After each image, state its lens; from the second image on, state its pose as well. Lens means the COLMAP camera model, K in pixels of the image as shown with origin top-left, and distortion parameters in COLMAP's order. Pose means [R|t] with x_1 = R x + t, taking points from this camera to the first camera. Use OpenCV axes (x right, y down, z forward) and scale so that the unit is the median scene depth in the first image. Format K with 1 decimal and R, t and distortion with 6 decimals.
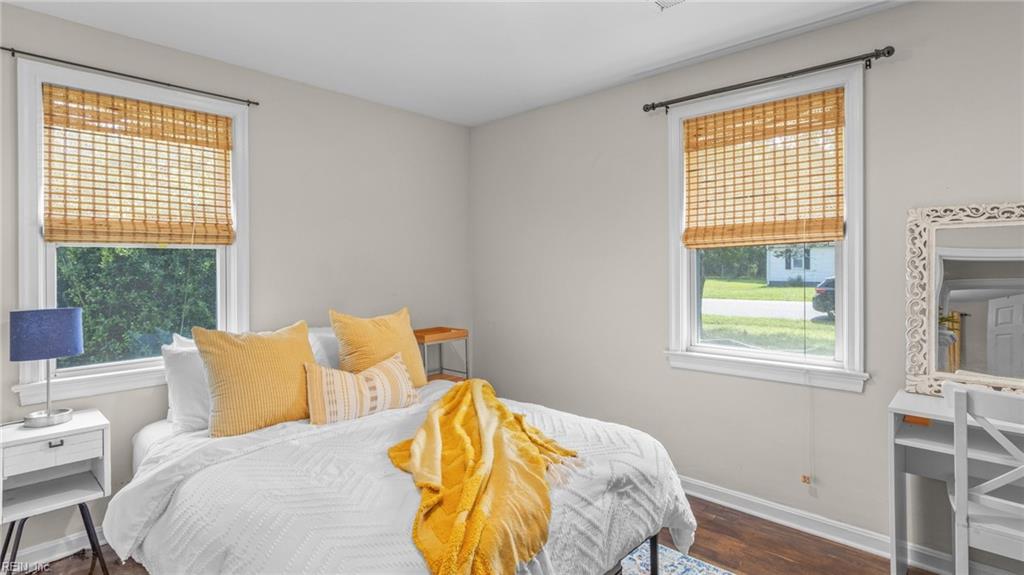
lens RADIAL K [[510.0, 0, 507.3], [0, 510.0, 276.2], [0, 0, 1]] dist [-0.001034, -0.000191]
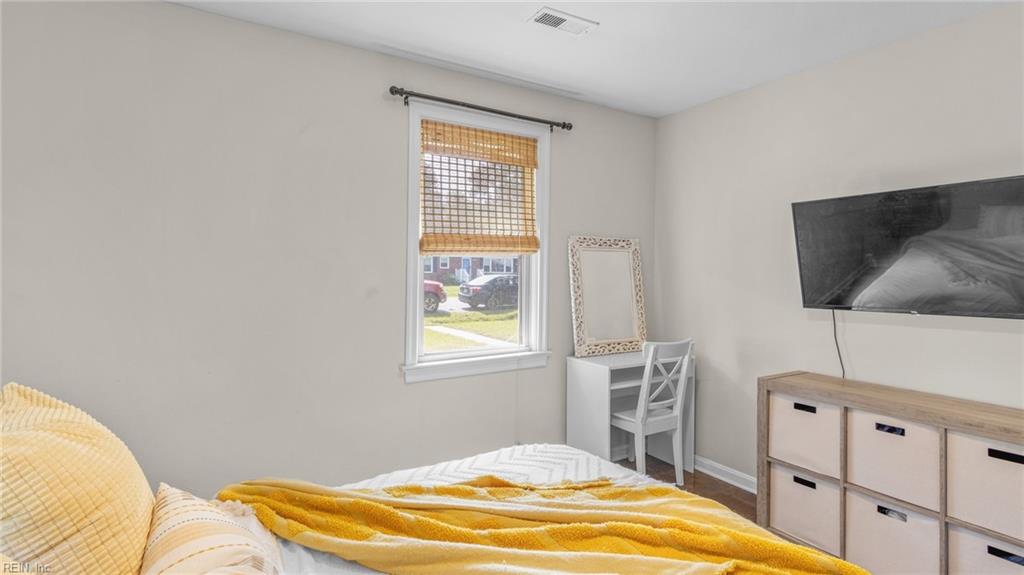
lens RADIAL K [[510.0, 0, 507.3], [0, 510.0, 276.2], [0, 0, 1]] dist [-0.001034, -0.000191]
pose [[0.244352, -0.009623, 0.969639, -0.573635], [0.009252, 0.999928, 0.007592, -0.021246], [-0.969642, 0.007116, 0.244424, 0.662621]]
